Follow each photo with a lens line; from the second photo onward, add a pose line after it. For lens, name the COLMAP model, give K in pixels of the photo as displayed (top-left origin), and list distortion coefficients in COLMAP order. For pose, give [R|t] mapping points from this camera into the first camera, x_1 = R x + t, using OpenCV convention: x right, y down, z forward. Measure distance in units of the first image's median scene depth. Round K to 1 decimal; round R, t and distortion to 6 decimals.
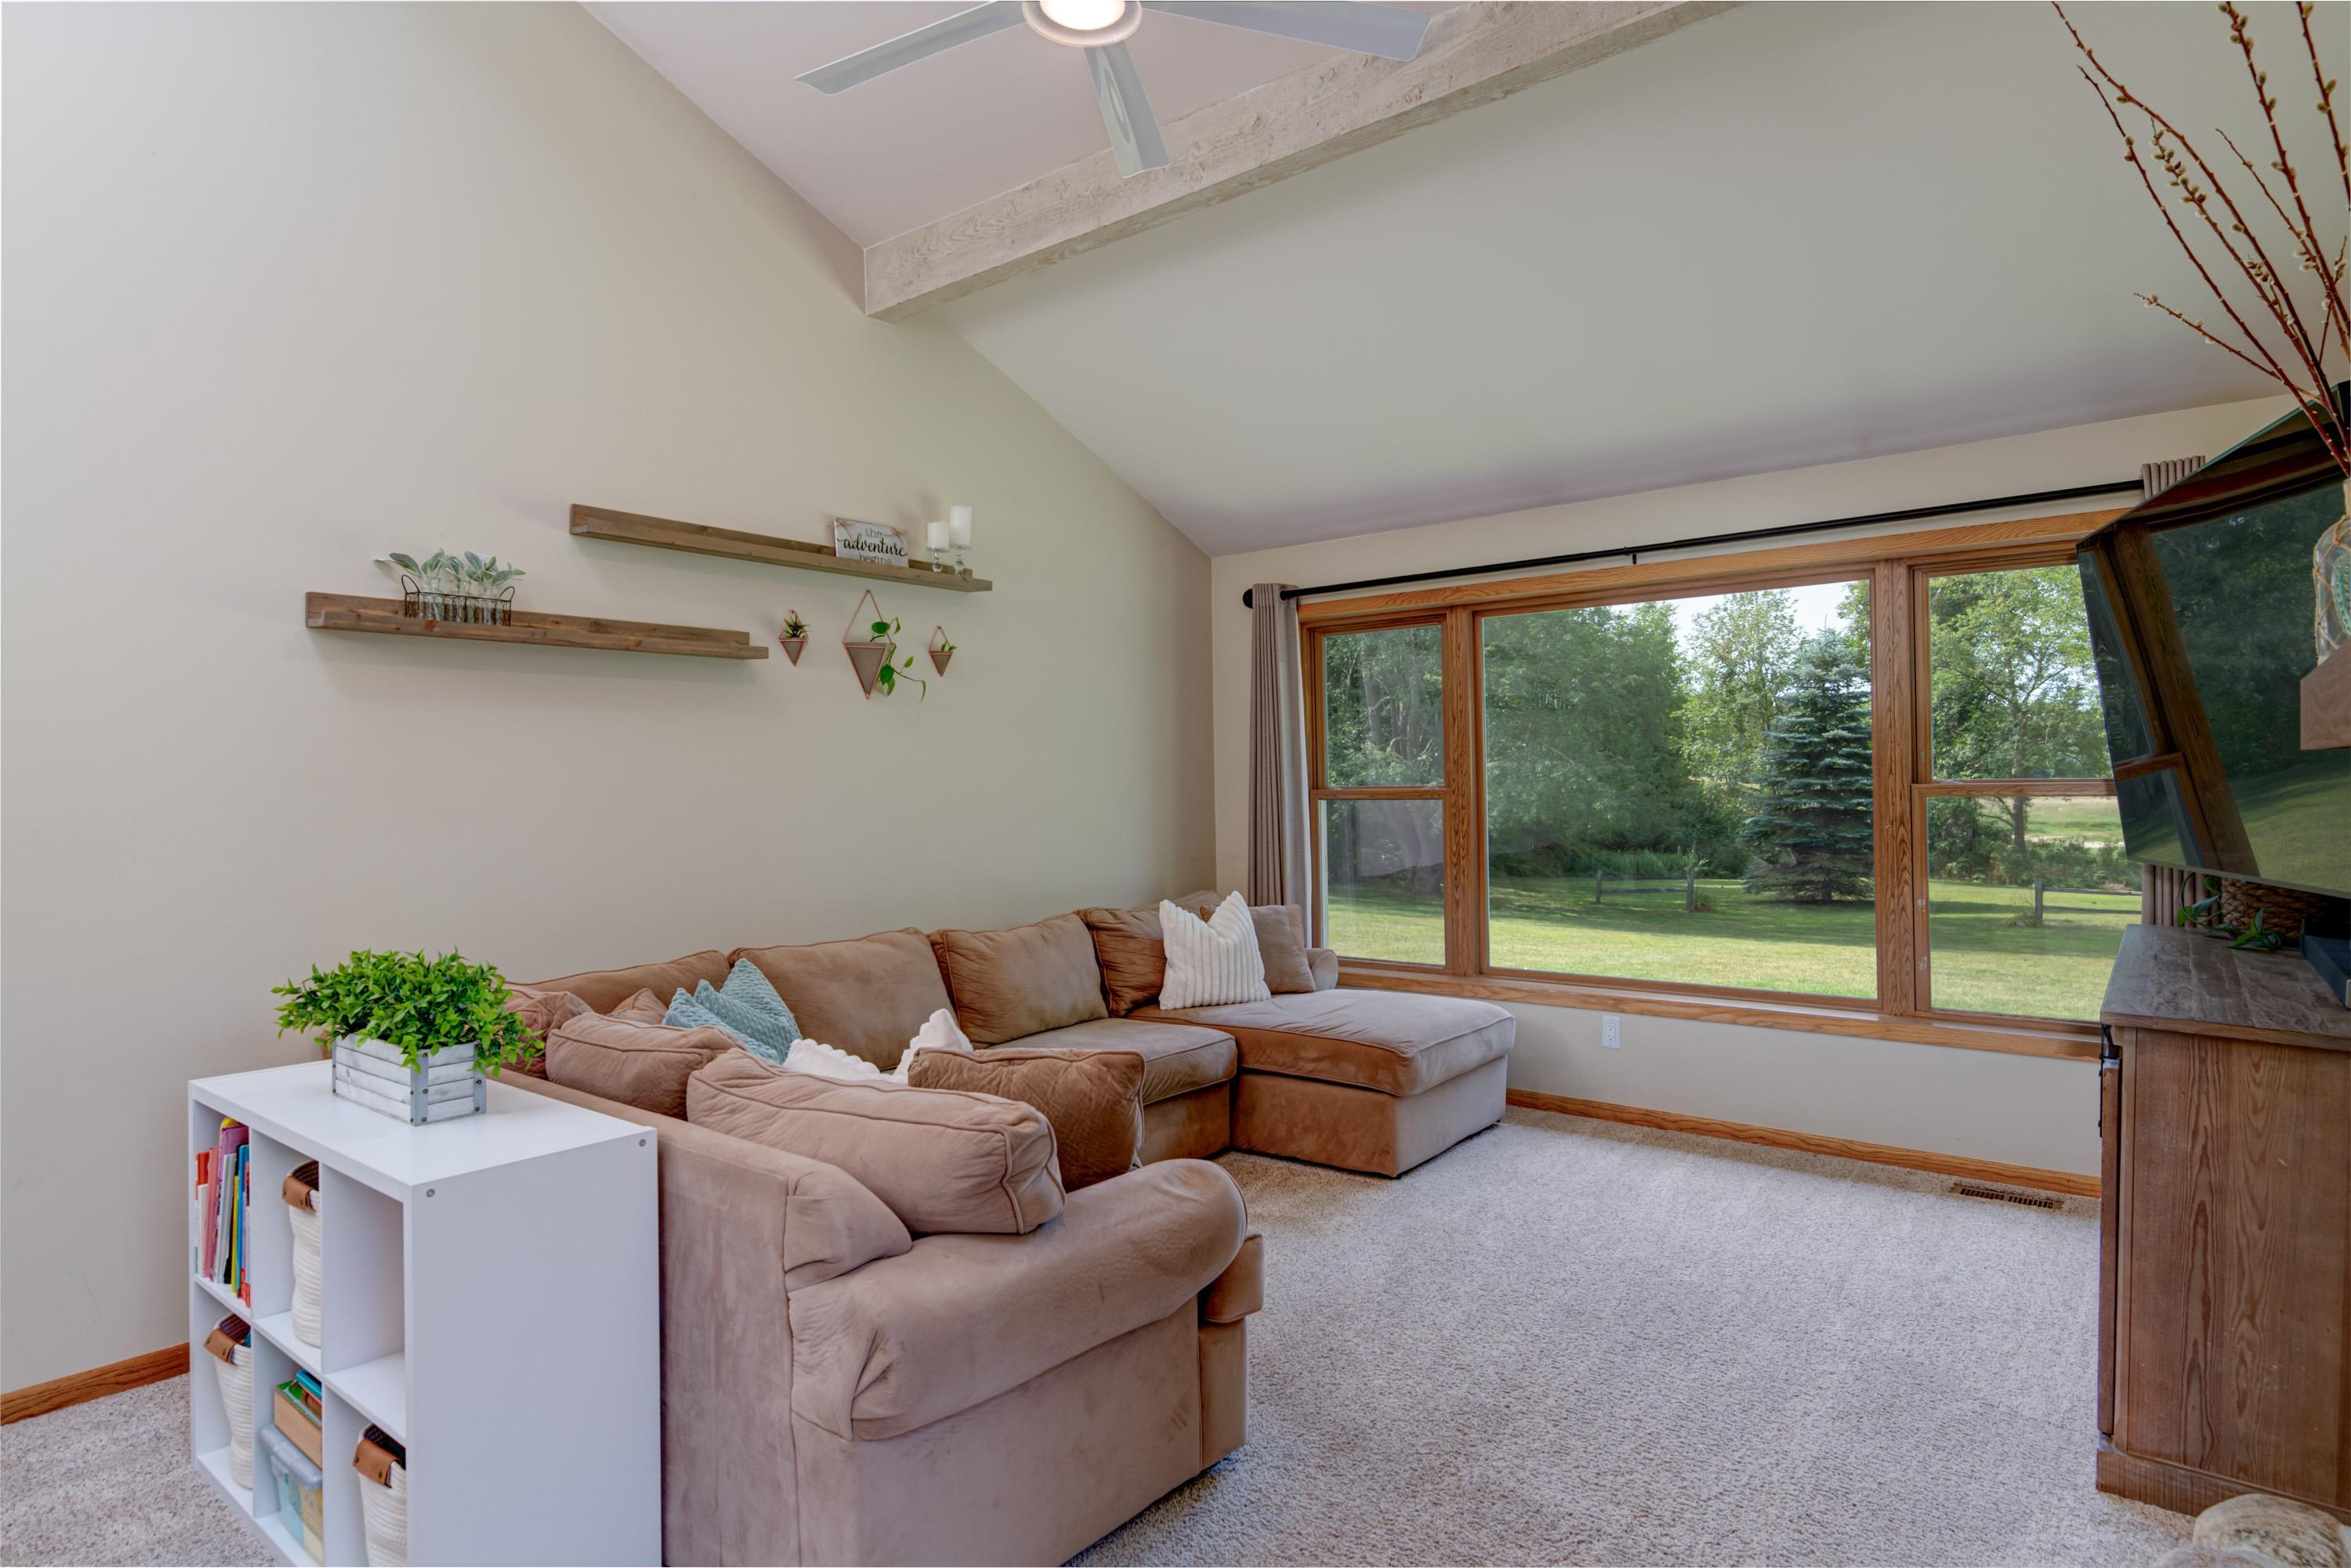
lens RADIAL K [[1274.5, 0, 1164.4], [0, 1274.5, 788.0], [0, 0, 1]] dist [0.002539, -0.002668]
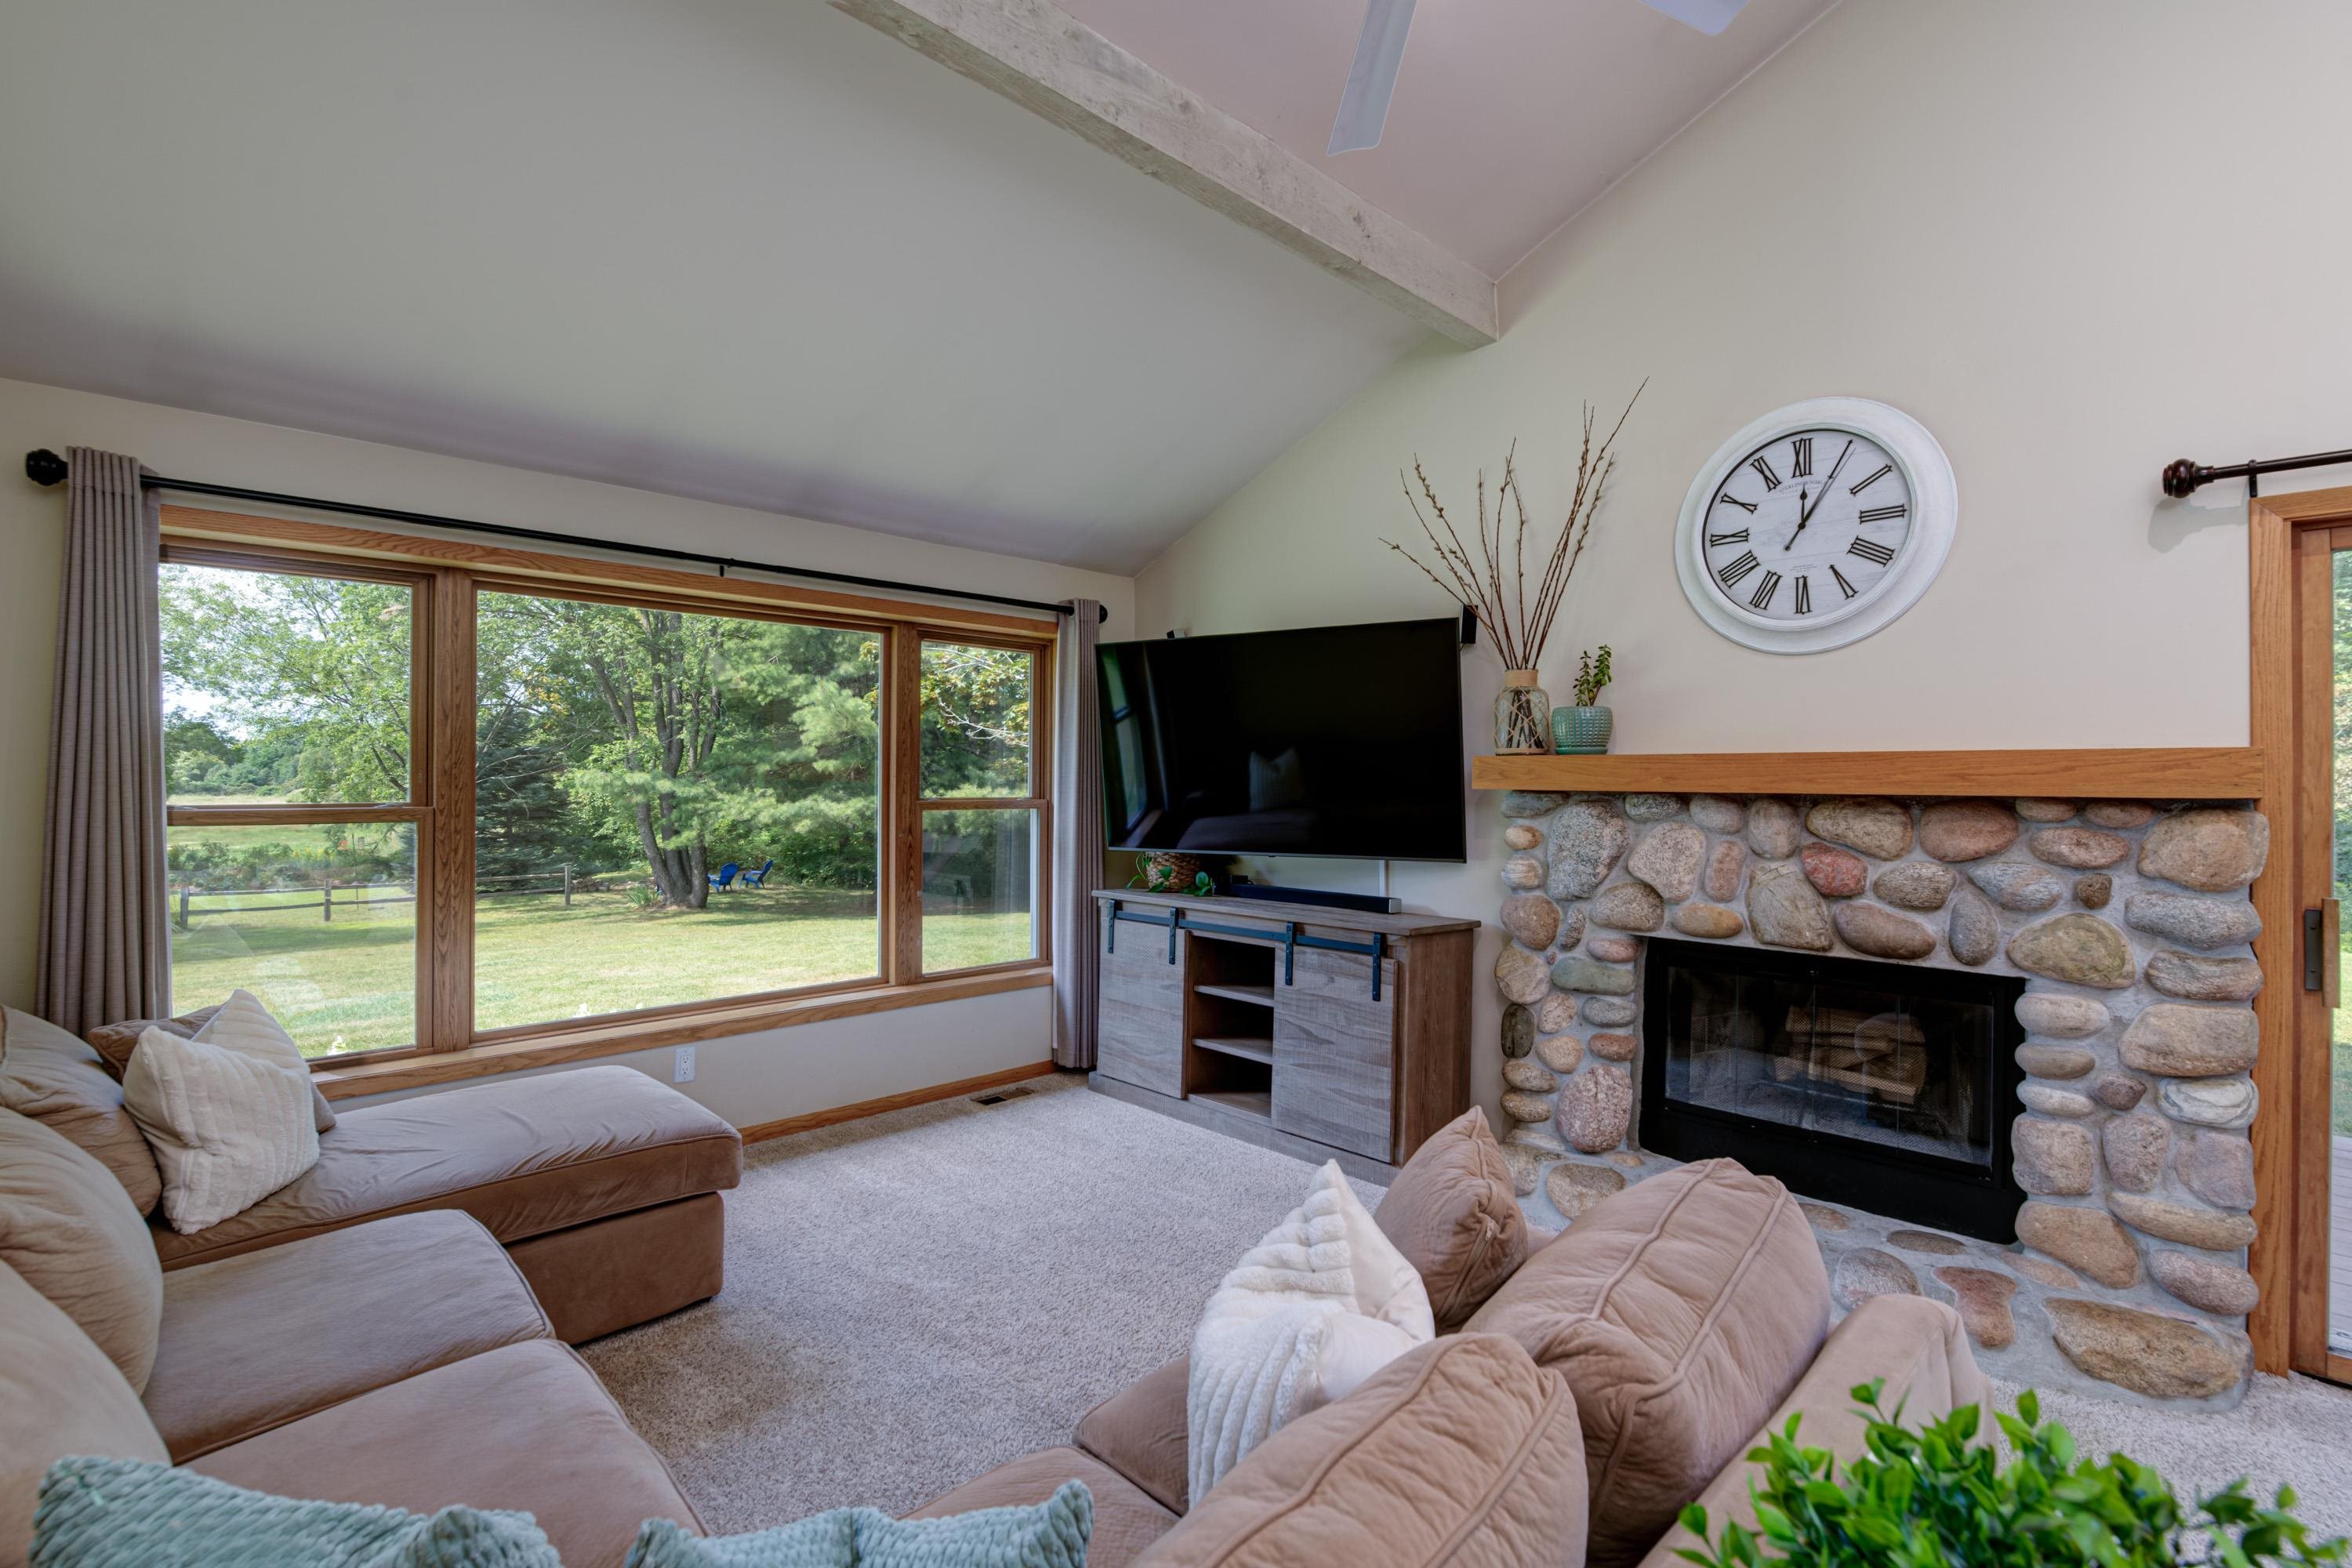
lens RADIAL K [[1078.2, 0, 1172.7], [0, 1078.2, 774.4], [0, 0, 1]] dist [-0.004264, -0.001165]
pose [[0.121791, 0.016306, 0.992422, -0.470615], [0.001778, 0.999860, -0.016647, -0.010125], [-0.992554, 0.003792, 0.121745, 0.645750]]
